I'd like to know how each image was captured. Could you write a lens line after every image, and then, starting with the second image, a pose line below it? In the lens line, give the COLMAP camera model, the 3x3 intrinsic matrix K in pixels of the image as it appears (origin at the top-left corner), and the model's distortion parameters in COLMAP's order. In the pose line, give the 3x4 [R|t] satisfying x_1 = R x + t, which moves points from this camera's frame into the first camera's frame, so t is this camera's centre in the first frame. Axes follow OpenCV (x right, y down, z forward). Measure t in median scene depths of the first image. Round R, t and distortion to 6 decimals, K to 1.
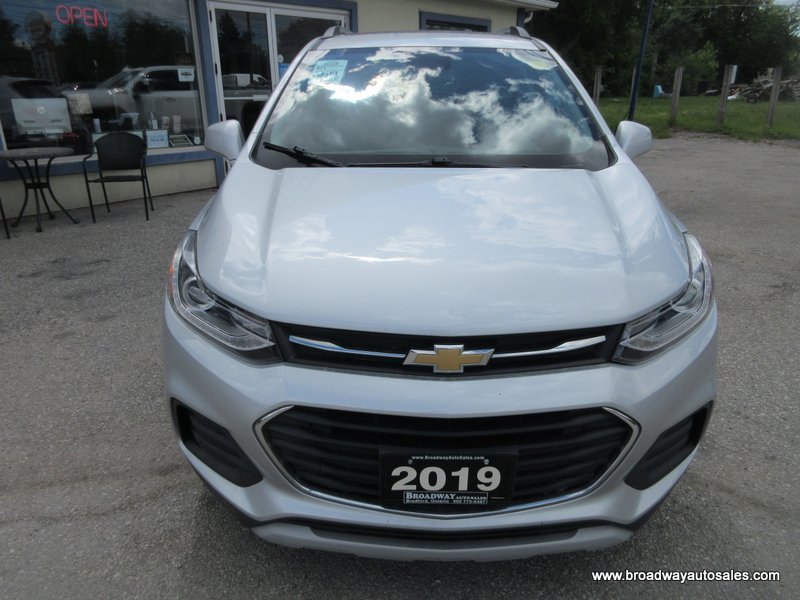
lens RADIAL K [[600.2, 0, 400.0], [0, 600.2, 300.0], [0, 0, 1]] dist [0.022571, -0.016031]
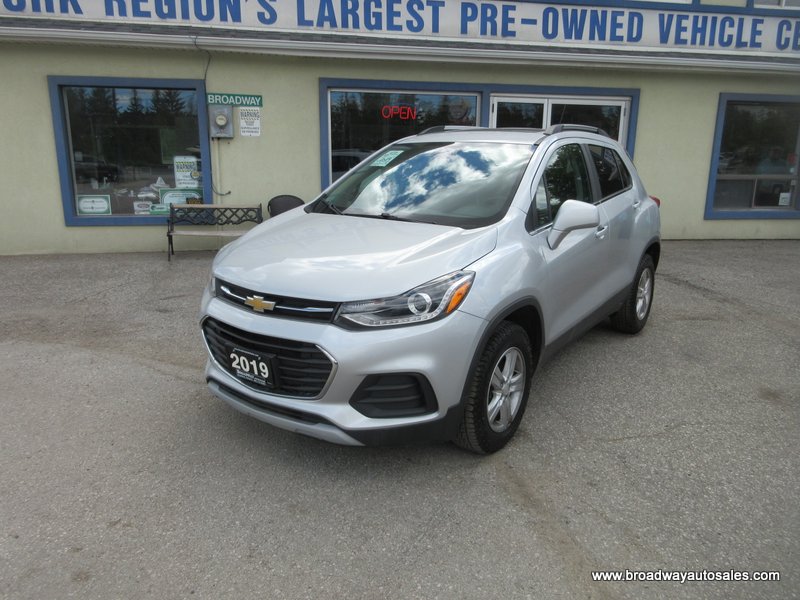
lens RADIAL K [[600.2, 0, 400.0], [0, 600.2, 300.0], [0, 0, 1]] dist [0.022571, -0.016031]
pose [[0.809947, 0.151536, -0.566589, 1.516787], [-0.213263, 0.976011, -0.043826, 0.070529], [0.546356, 0.156329, 0.822835, -0.361372]]
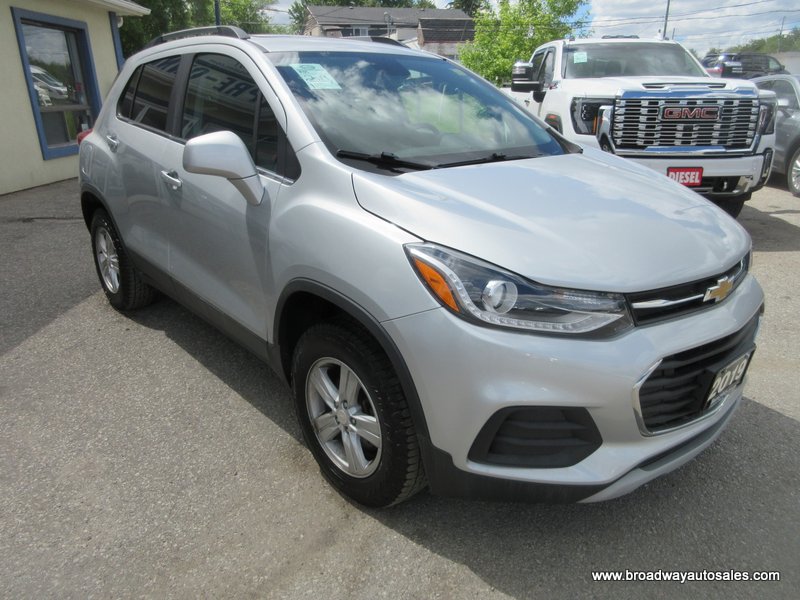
lens RADIAL K [[600.2, 0, 400.0], [0, 600.2, 300.0], [0, 0, 1]] dist [0.022571, -0.016031]
pose [[0.744858, -0.219205, 0.630188, -1.243021], [0.229742, 0.970997, 0.066206, -0.125268], [-0.626423, 0.095466, 0.773615, 0.399123]]
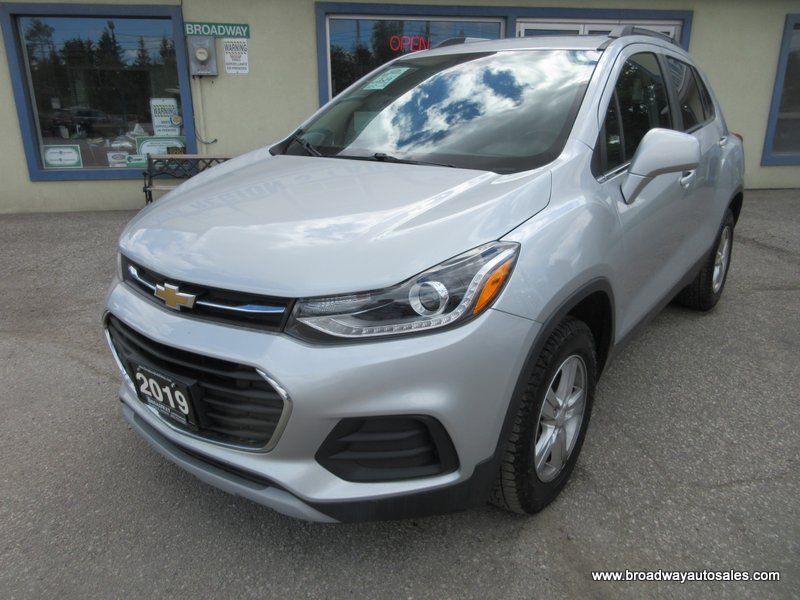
lens RADIAL K [[600.2, 0, 400.0], [0, 600.2, 300.0], [0, 0, 1]] dist [0.022571, -0.016031]
pose [[0.795958, 0.188962, -0.575104, 1.126546], [-0.206878, 0.977743, 0.034933, -0.034480], [0.568904, 0.091171, 0.817334, 0.242392]]
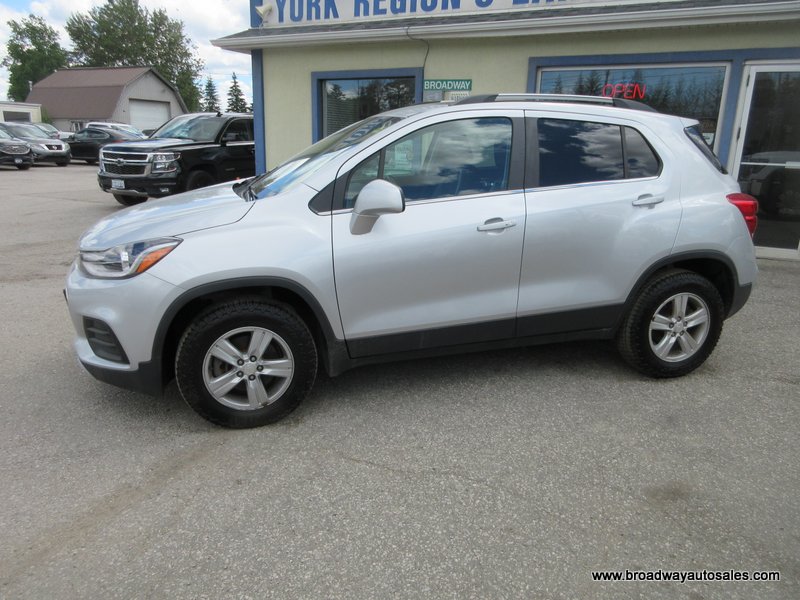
lens RADIAL K [[600.2, 0, 400.0], [0, 600.2, 300.0], [0, 0, 1]] dist [0.022571, -0.016031]
pose [[0.287156, 0.261352, -0.921540, 2.648049], [-0.347294, 0.925006, 0.154117, -0.507164], [0.892709, 0.275789, 0.356387, 1.288673]]
